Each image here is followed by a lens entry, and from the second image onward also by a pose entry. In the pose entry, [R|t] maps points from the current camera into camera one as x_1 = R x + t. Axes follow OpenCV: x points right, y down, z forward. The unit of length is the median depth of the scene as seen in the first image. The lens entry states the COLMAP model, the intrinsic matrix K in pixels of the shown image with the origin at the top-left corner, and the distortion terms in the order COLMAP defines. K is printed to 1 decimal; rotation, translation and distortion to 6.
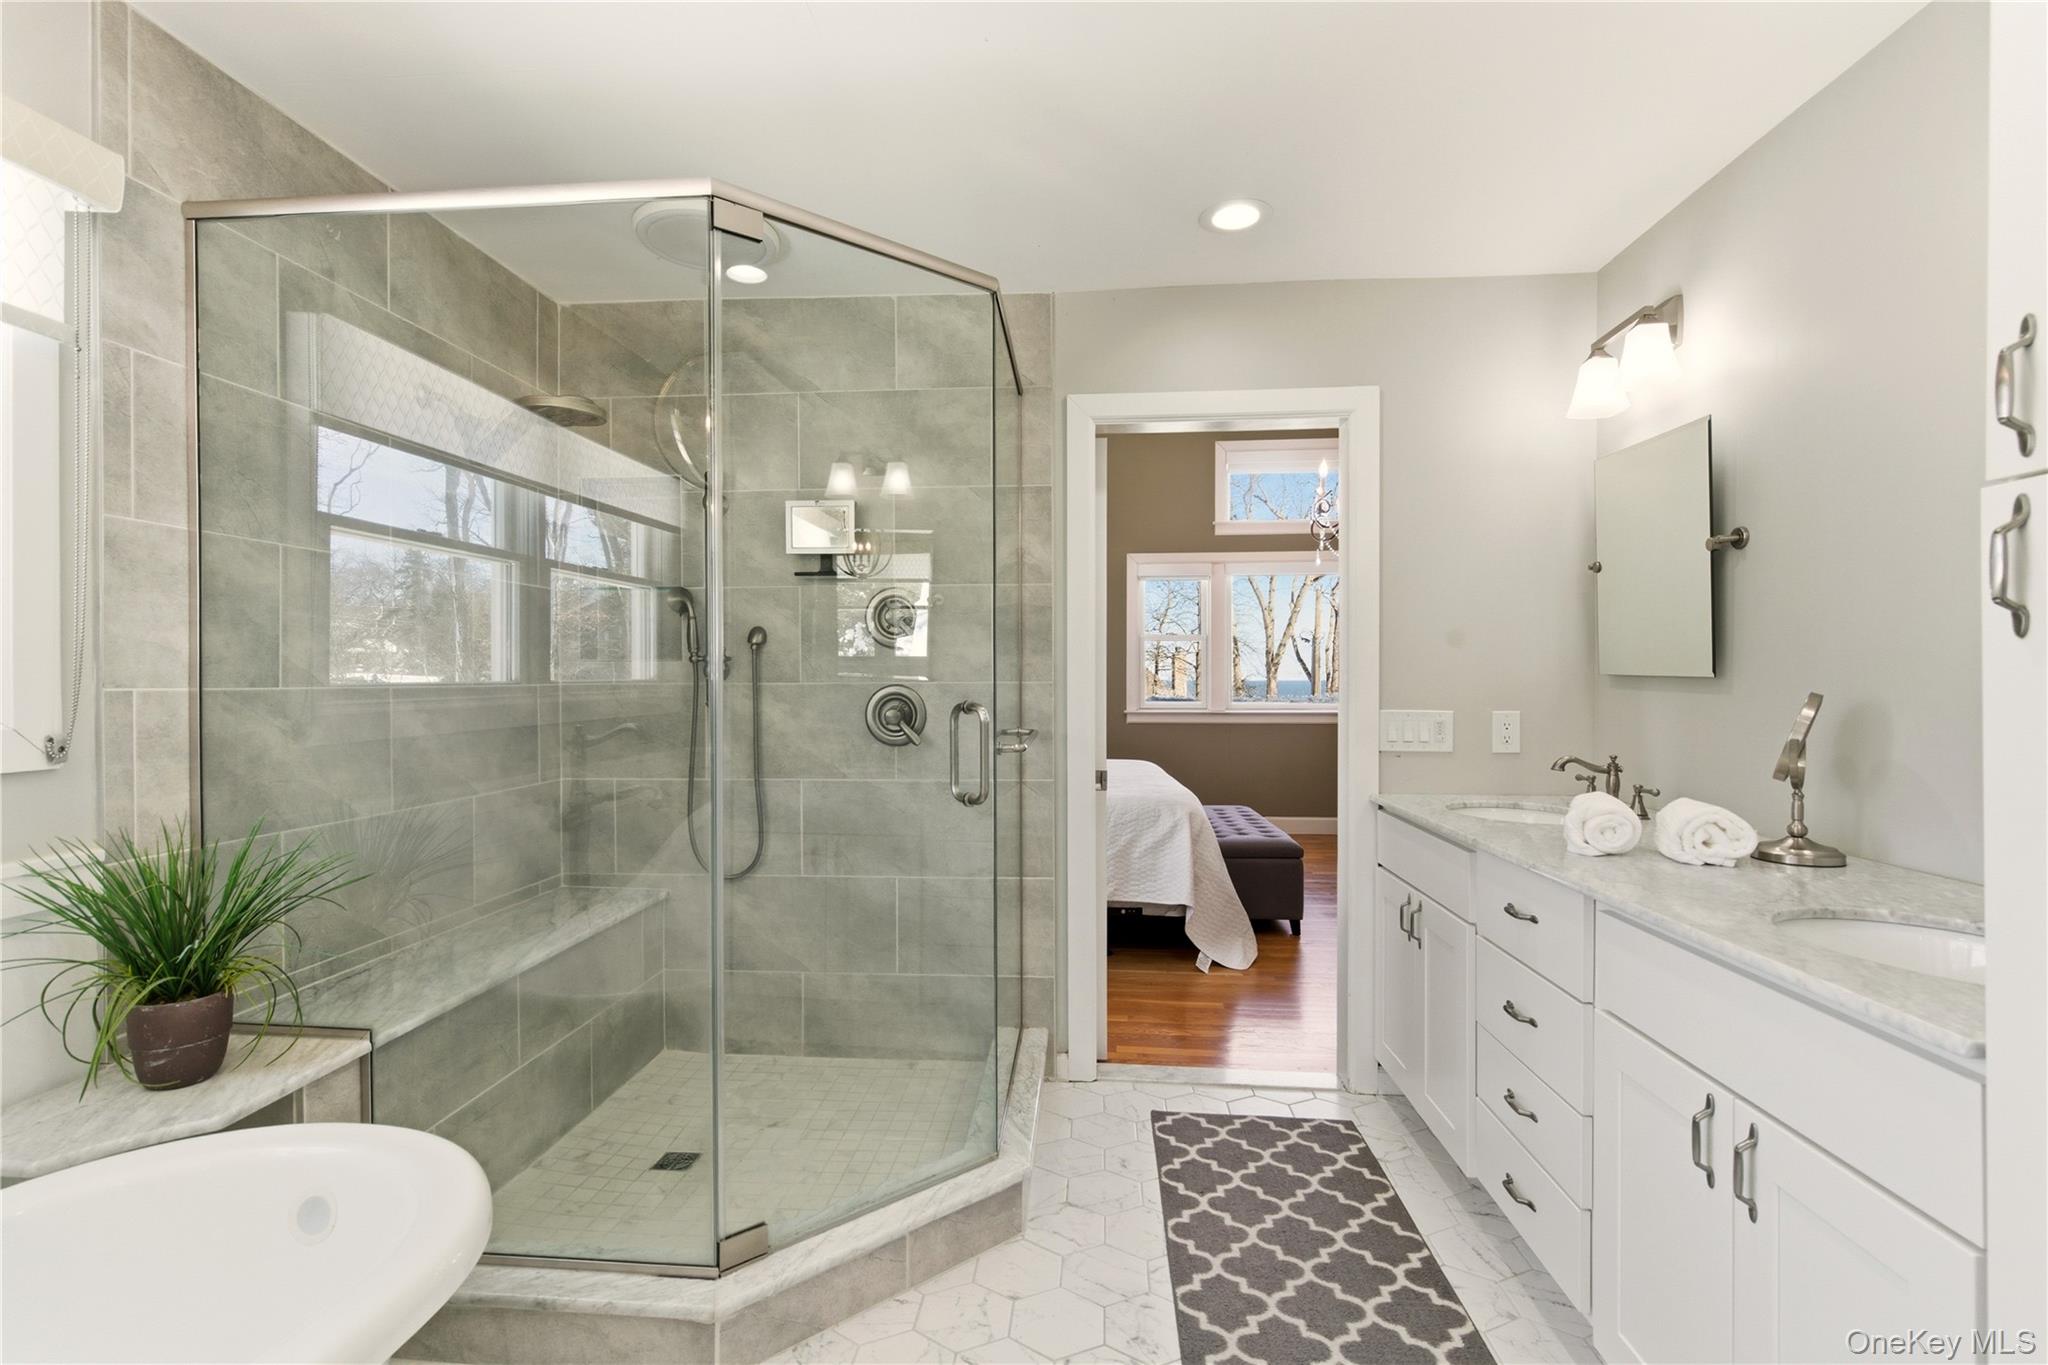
lens RADIAL K [[925.6, 0, 1024.0], [0, 925.6, 682.5], [0, 0, 1]] dist [-0.000395, -0.000562]
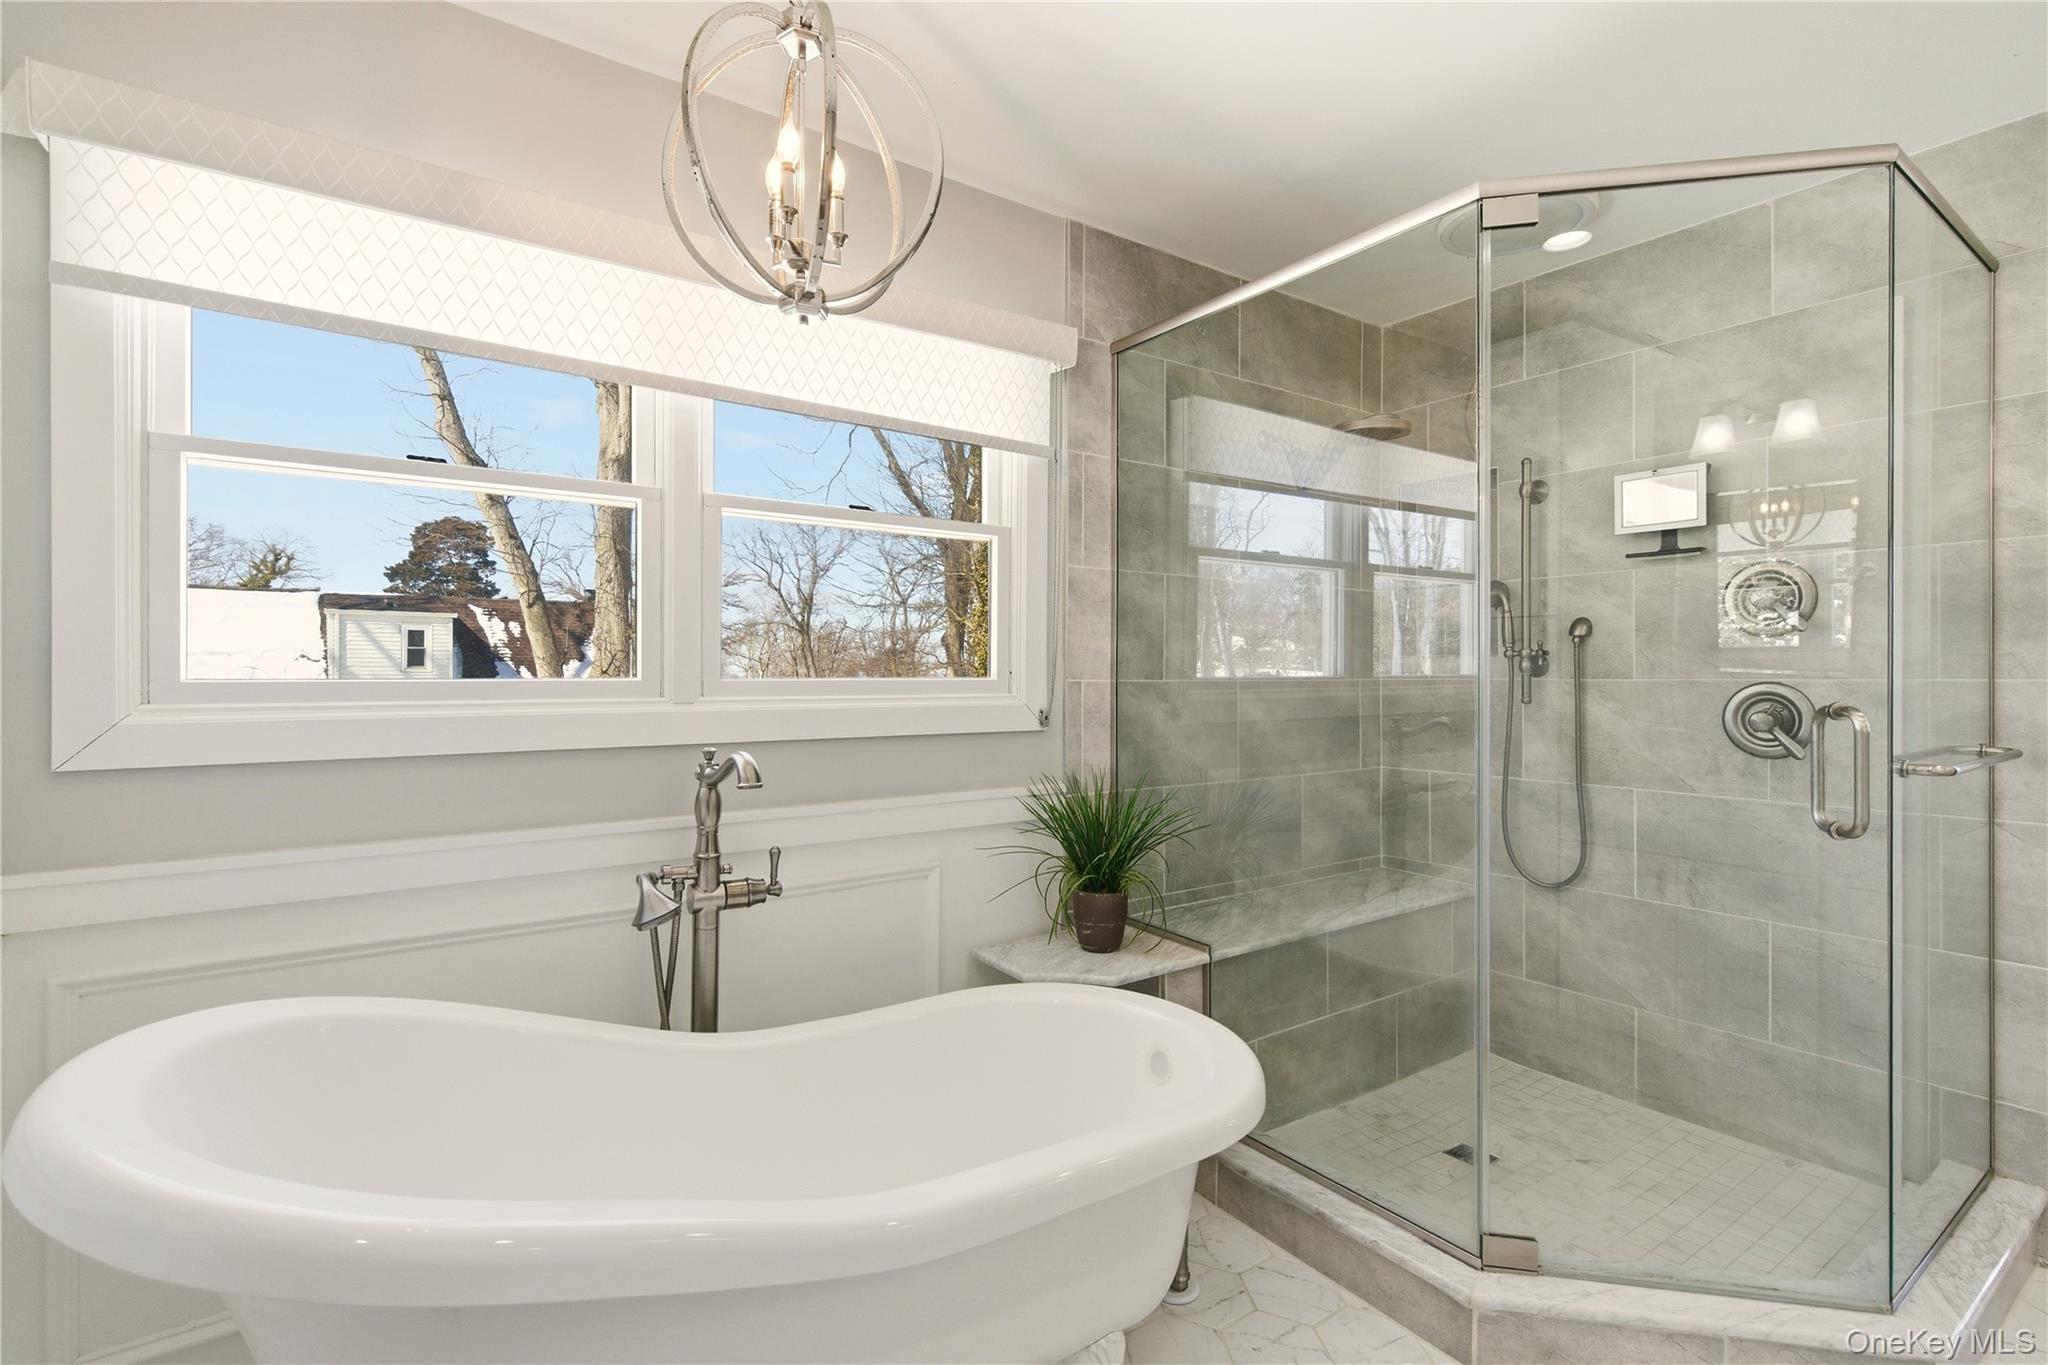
lens RADIAL K [[940.9, 0, 1018.0], [0, 940.9, 664.5], [0, 0, 1]] dist [0.000437, -0.000345]
pose [[0.635923, -0.005754, -0.771731, 0.097554], [-0.005092, 0.999919, -0.011652, -0.000109], [0.771736, 0.011340, 0.635842, -0.031158]]
